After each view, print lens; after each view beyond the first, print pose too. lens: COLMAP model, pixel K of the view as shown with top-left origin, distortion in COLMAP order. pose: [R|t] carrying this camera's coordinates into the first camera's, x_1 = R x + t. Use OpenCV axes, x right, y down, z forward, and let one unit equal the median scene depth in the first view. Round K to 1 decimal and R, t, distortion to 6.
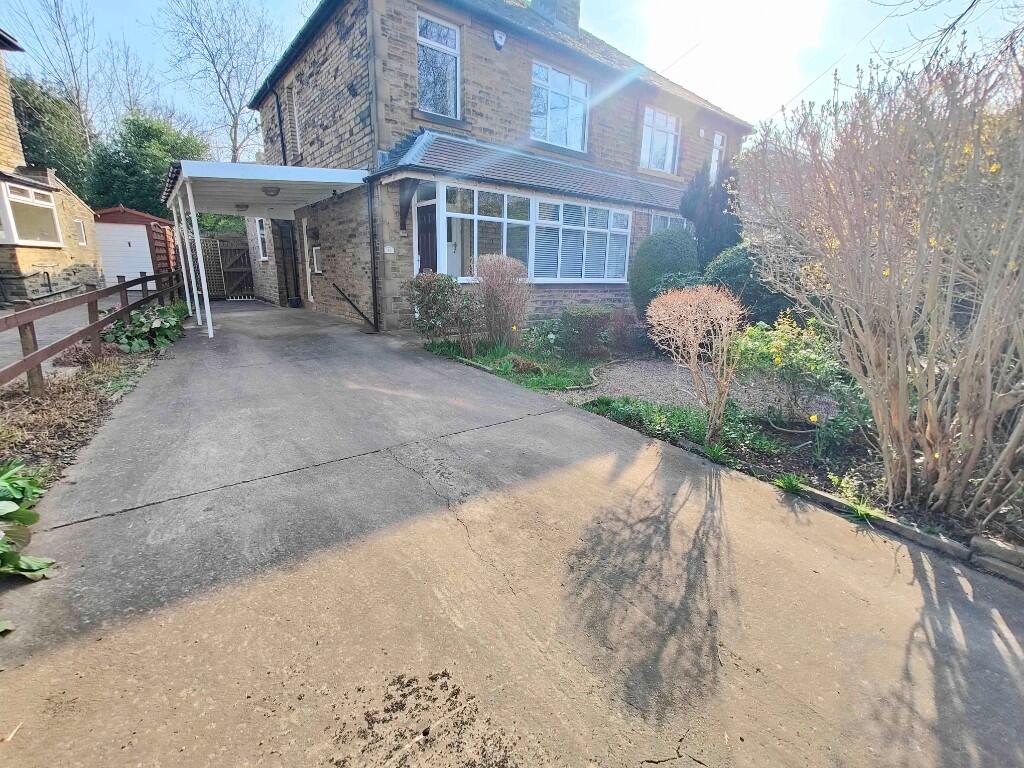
lens RADIAL K [[450.6, 0, 509.6], [0, 450.6, 389.1], [0, 0, 1]] dist [0.007814, 0.000299]
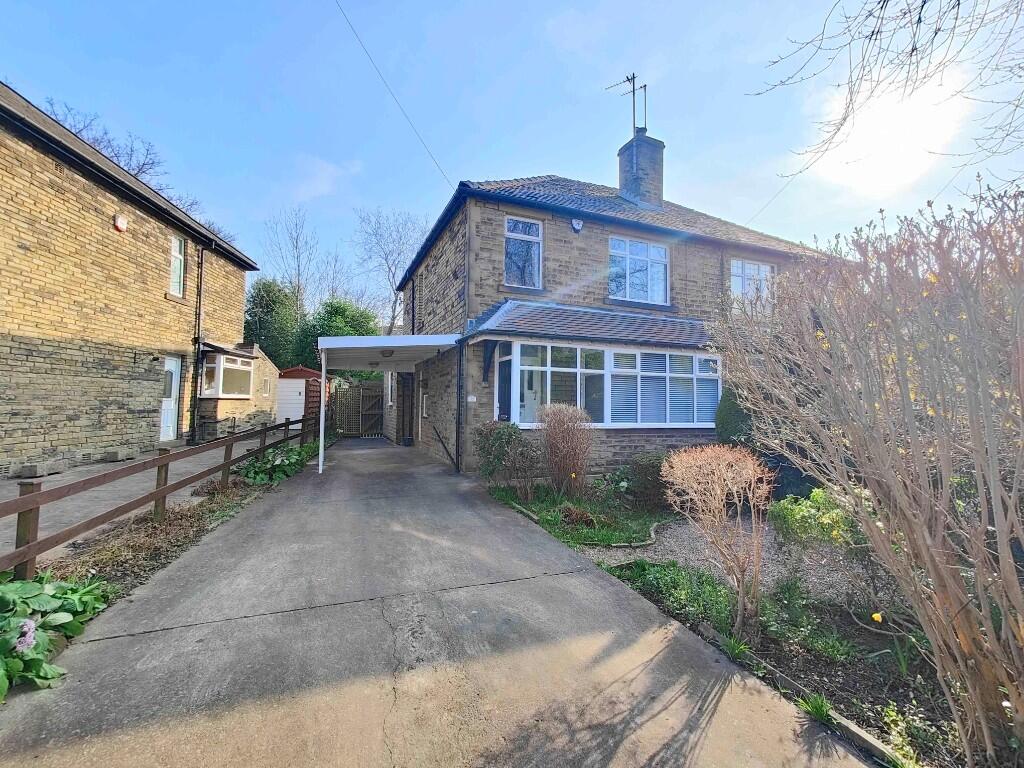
lens RADIAL K [[450.6, 0, 505.1], [0, 450.6, 391.0], [0, 0, 1]] dist [0.007814, 0.000299]
pose [[0.958869, -0.015852, -0.283407, 0.128005], [-0.066654, 0.957947, -0.279097, -0.022056], [0.275913, 0.286507, 0.917489, -0.003805]]
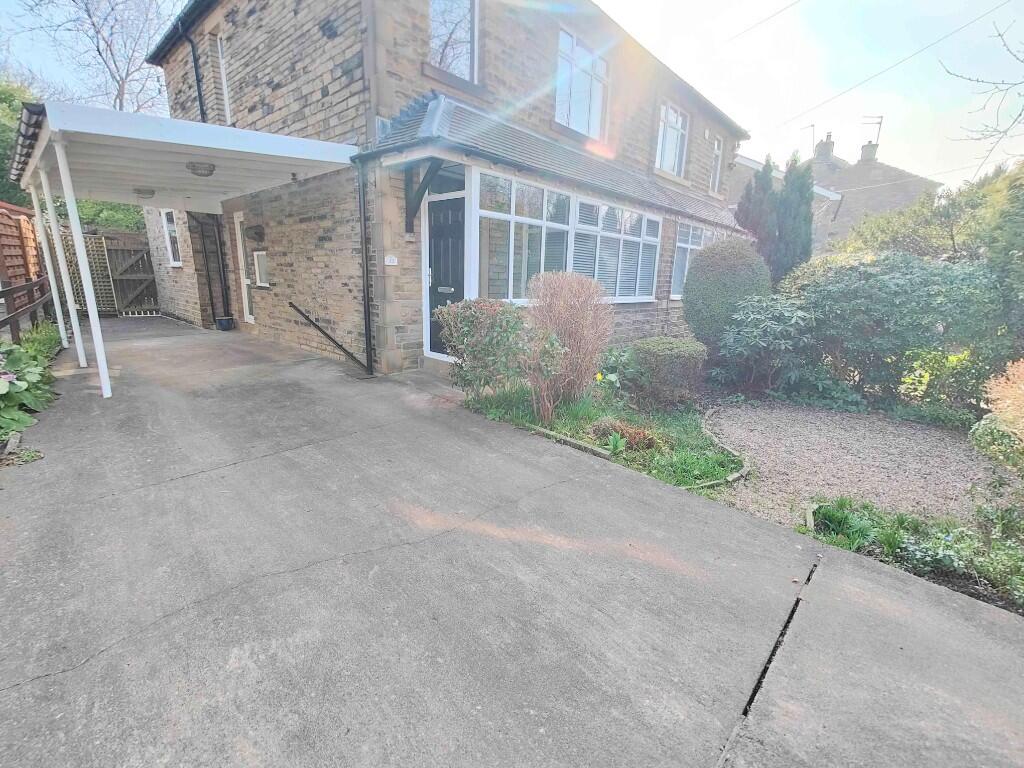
lens RADIAL K [[450.6, 0, 512.5], [0, 450.6, 390.0], [0, 0, 1]] dist [0.007814, 0.000299]
pose [[0.985742, -0.030540, 0.165470, -0.202340], [0.031449, 0.999501, -0.002874, -0.098646], [-0.165300, 0.008037, 0.986211, 0.275583]]
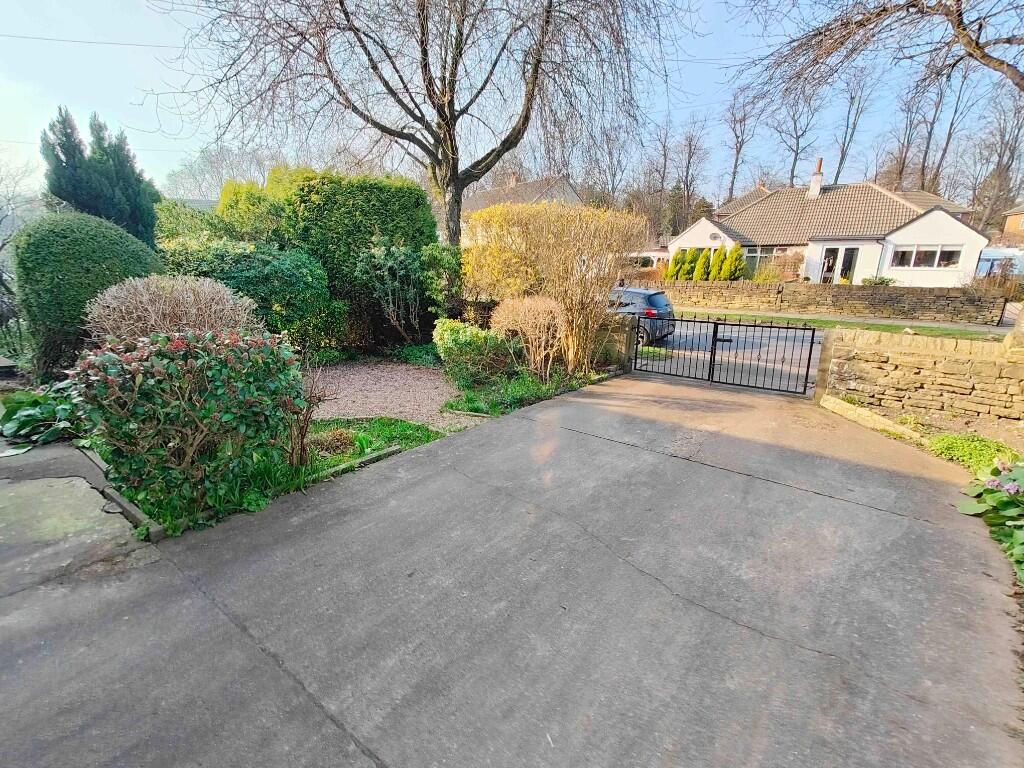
lens RADIAL K [[450.6, 0, 505.7], [0, 450.6, 391.8], [0, 0, 1]] dist [0.007814, 0.000299]
pose [[-0.258047, -0.288263, 0.922126, -0.503821], [0.237146, 0.906352, 0.349695, -0.233389], [-0.936575, 0.308917, -0.165521, 0.676071]]
